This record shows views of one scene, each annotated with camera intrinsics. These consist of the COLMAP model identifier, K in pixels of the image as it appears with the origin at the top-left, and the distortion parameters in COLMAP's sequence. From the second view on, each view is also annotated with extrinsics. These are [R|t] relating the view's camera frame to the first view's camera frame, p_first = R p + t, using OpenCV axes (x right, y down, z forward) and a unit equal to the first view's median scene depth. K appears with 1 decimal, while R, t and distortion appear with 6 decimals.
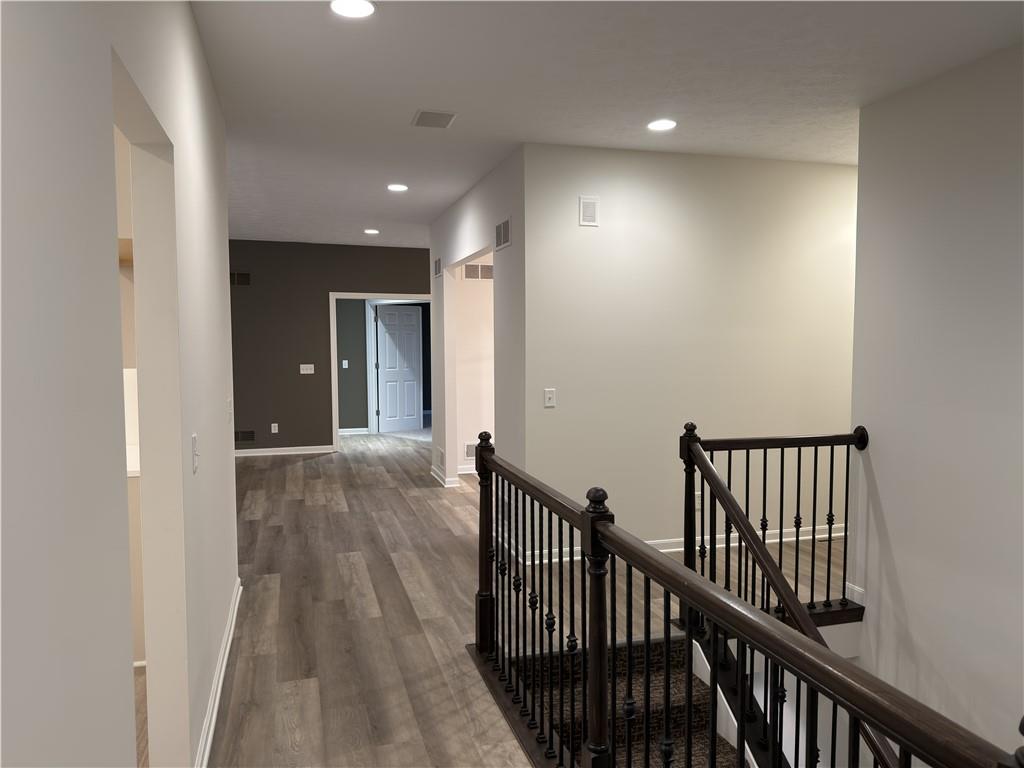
lens RADIAL K [[721.6, 0, 509.2], [0, 721.6, 384.6], [0, 0, 1]] dist [0.086496, -0.102624]
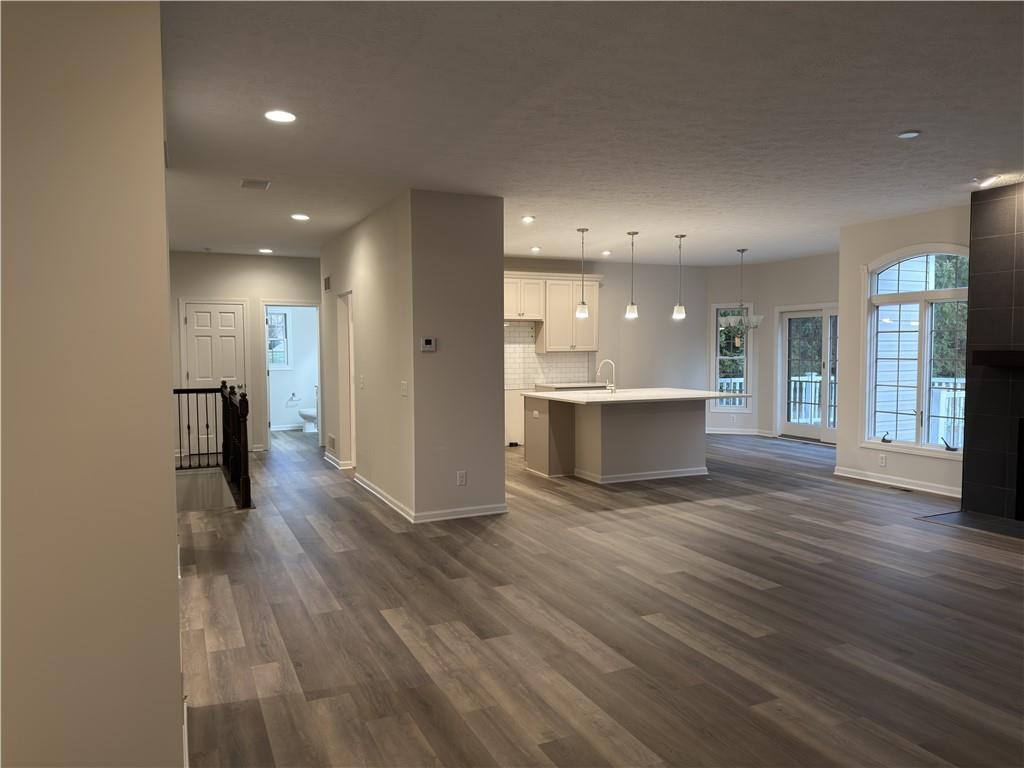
lens RADIAL K [[721.6, 0, 508.1], [0, 721.6, 384.7], [0, 0, 1]] dist [0.086496, -0.102624]
pose [[-0.989211, 0.020517, -0.145052, -0.304731], [0.002302, 0.992199, 0.124644, -0.129213], [0.146478, 0.122965, -0.981542, 2.026630]]
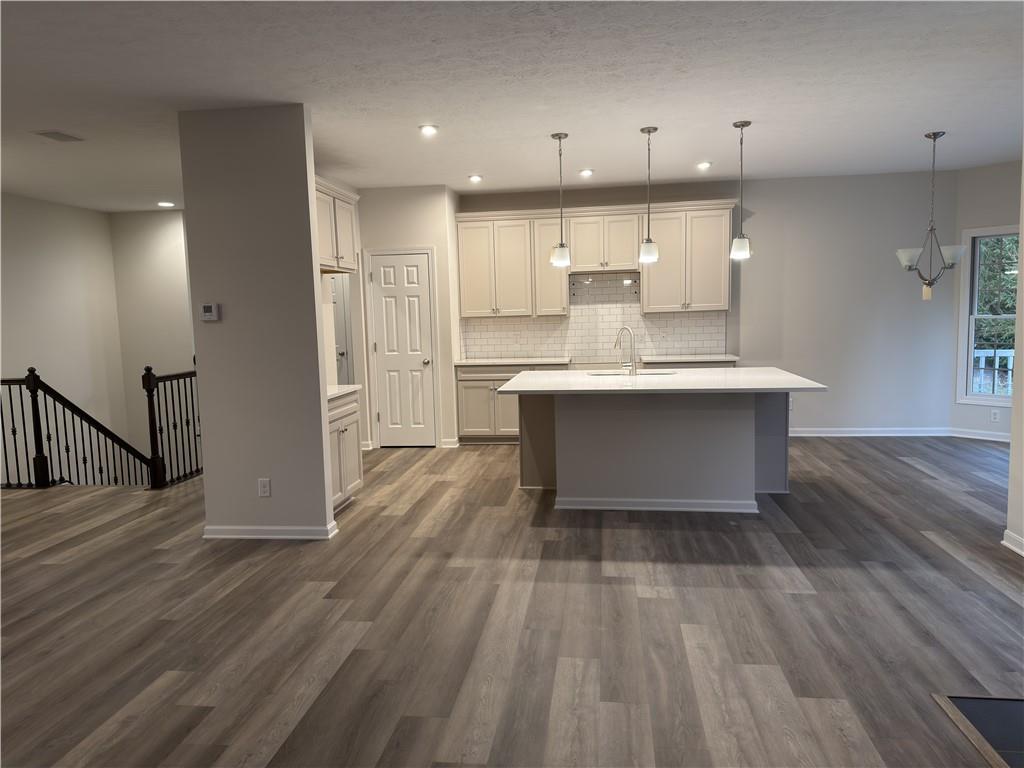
lens RADIAL K [[721.6, 0, 513.4], [0, 721.6, 390.1], [0, 0, 1]] dist [0.086496, -0.102624]
pose [[-0.910834, -0.015391, 0.412486, -1.079325], [0.061736, 0.982985, 0.173000, -0.087740], [-0.408131, 0.183040, -0.894386, 1.526522]]
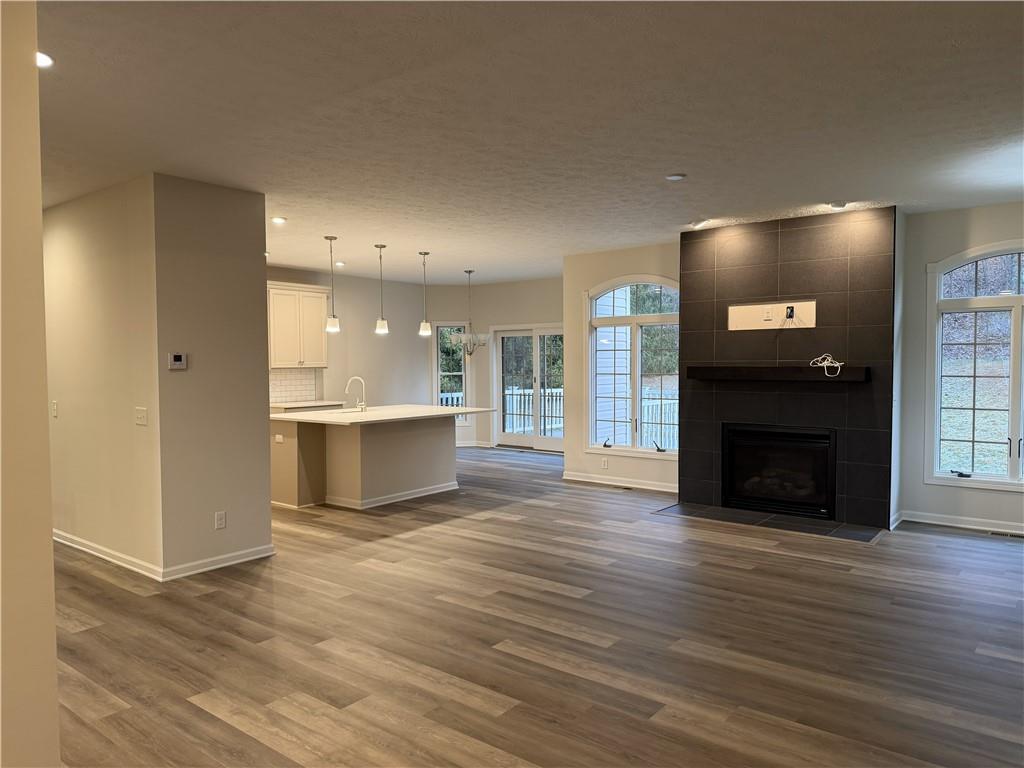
lens RADIAL K [[721.6, 0, 513.4], [0, 721.6, 390.8], [0, 0, 1]] dist [0.086496, -0.102624]
pose [[-0.821208, 0.037960, -0.569366, -0.155682], [-0.028315, 0.993845, 0.107101, -0.127491], [0.569927, 0.104074, -0.815078, 1.907640]]
